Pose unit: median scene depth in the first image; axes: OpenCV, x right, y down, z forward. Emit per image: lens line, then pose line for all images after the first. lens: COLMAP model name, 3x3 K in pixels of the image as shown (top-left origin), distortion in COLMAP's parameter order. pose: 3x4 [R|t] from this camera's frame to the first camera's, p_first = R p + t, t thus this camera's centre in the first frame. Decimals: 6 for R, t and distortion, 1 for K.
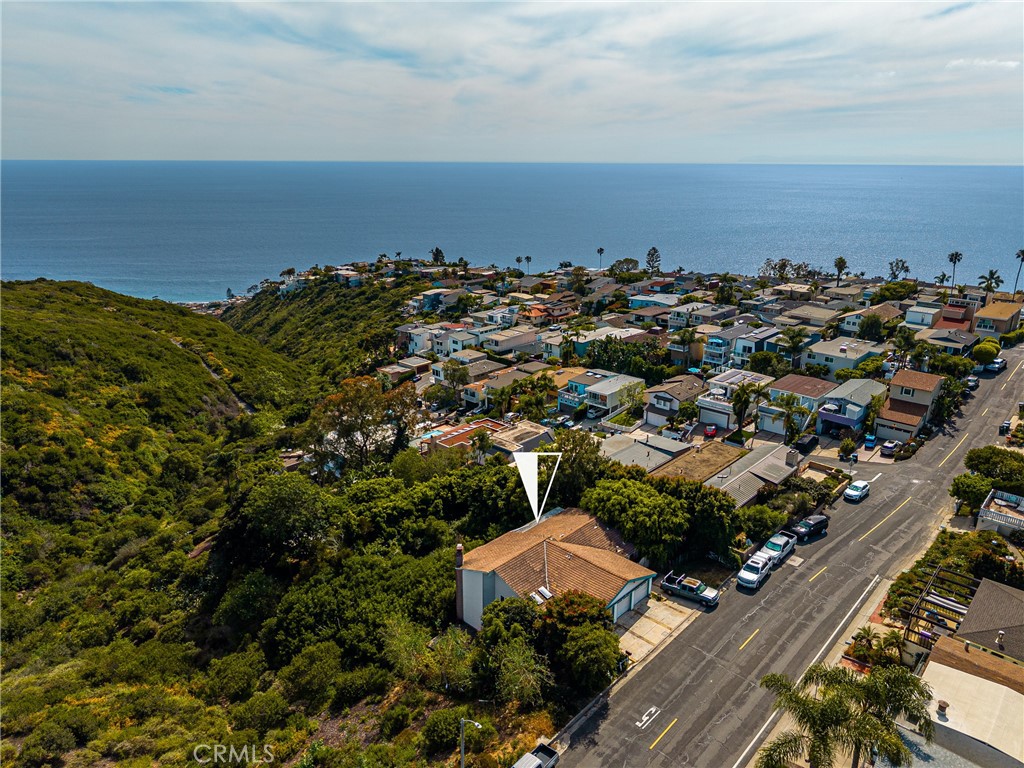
lens RADIAL K [[678.6, 0, 512.0], [0, 678.6, 384.0], [0, 0, 1]] dist [0.035965, -0.039689]
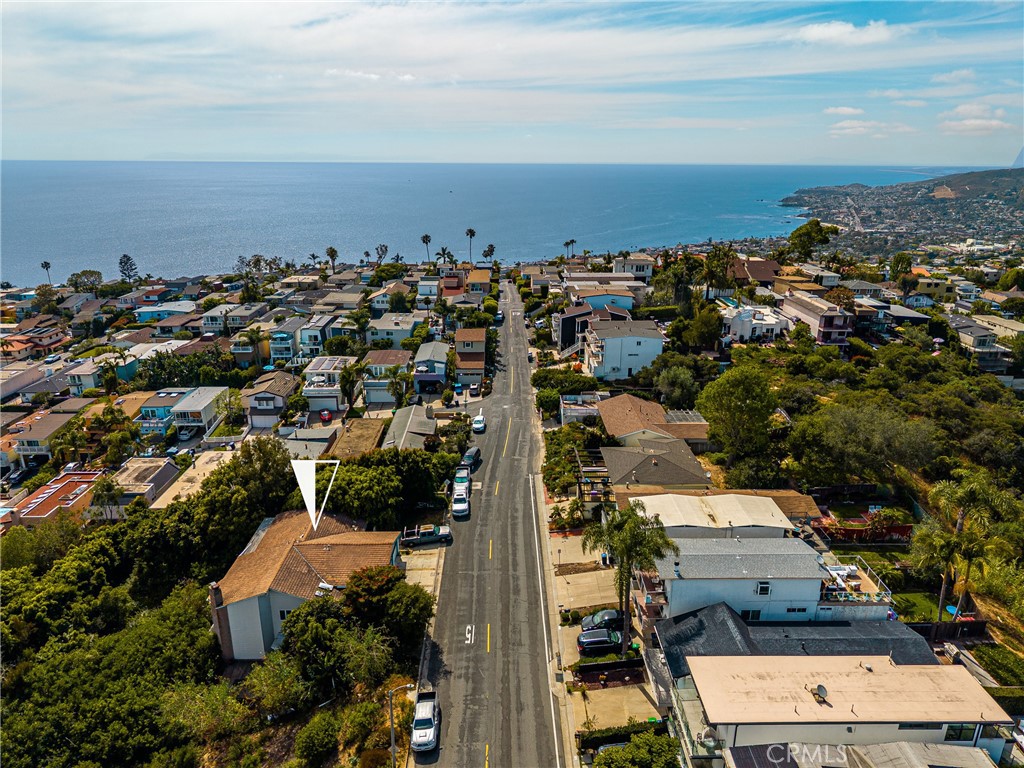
lens RADIAL K [[678.6, 0, 512.0], [0, 678.6, 384.0], [0, 0, 1]] dist [0.035965, -0.039689]
pose [[0.713389, -0.220020, 0.665333, -0.276597], [0.217720, 0.972036, 0.087998, -0.013168], [-0.666089, 0.082079, 0.741342, 0.025071]]
